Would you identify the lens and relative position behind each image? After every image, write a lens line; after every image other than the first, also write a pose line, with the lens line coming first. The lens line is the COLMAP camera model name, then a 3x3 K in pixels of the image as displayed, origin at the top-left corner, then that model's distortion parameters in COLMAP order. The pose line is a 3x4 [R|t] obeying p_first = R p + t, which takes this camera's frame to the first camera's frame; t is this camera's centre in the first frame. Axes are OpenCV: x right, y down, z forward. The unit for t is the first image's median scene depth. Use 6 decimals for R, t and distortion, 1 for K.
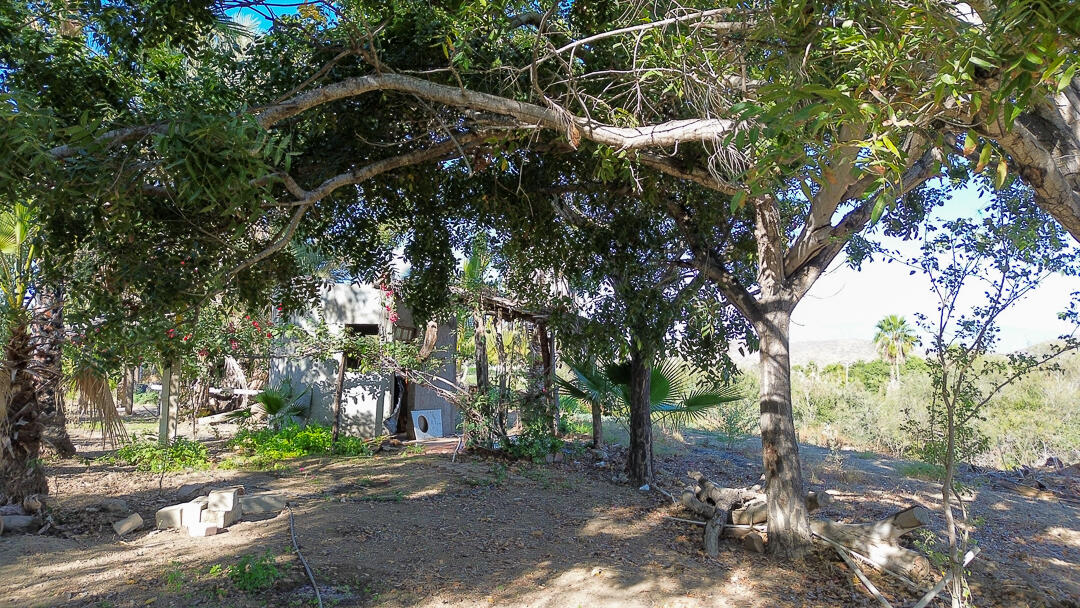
lens RADIAL K [[790.1, 0, 534.4], [0, 790.1, 303.9], [0, 0, 1]] dist [0.056155, -0.023119]
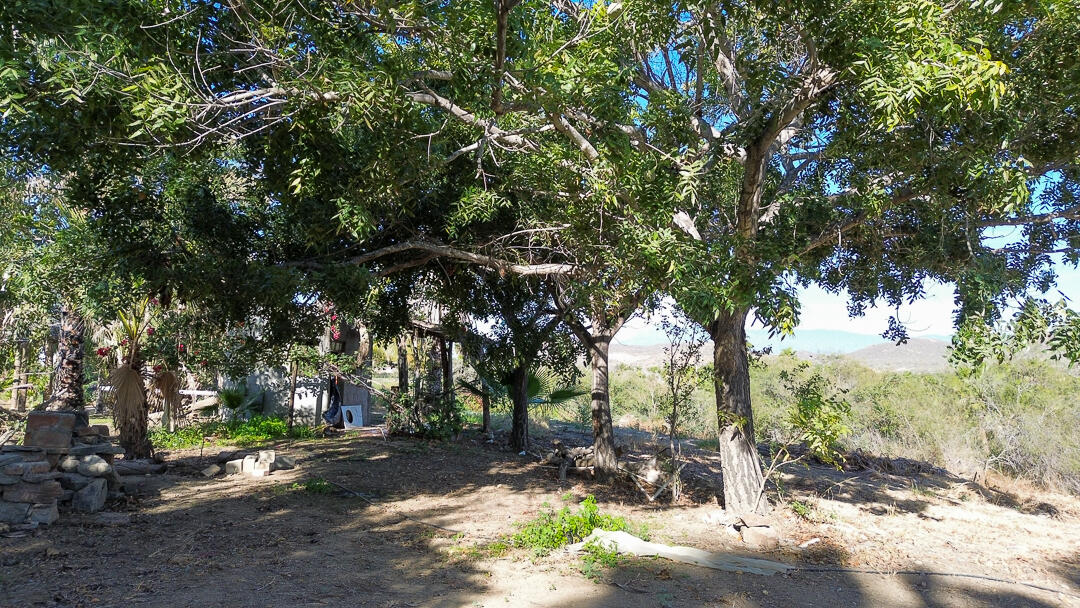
lens RADIAL K [[790.1, 0, 541.4], [0, 790.1, 303.1], [0, 0, 1]] dist [0.056155, -0.023119]
pose [[0.984960, 0.015477, 0.172088, -0.088004], [-0.014985, 0.999879, -0.004156, -0.046520], [-0.172132, 0.001515, 0.985073, -0.482350]]
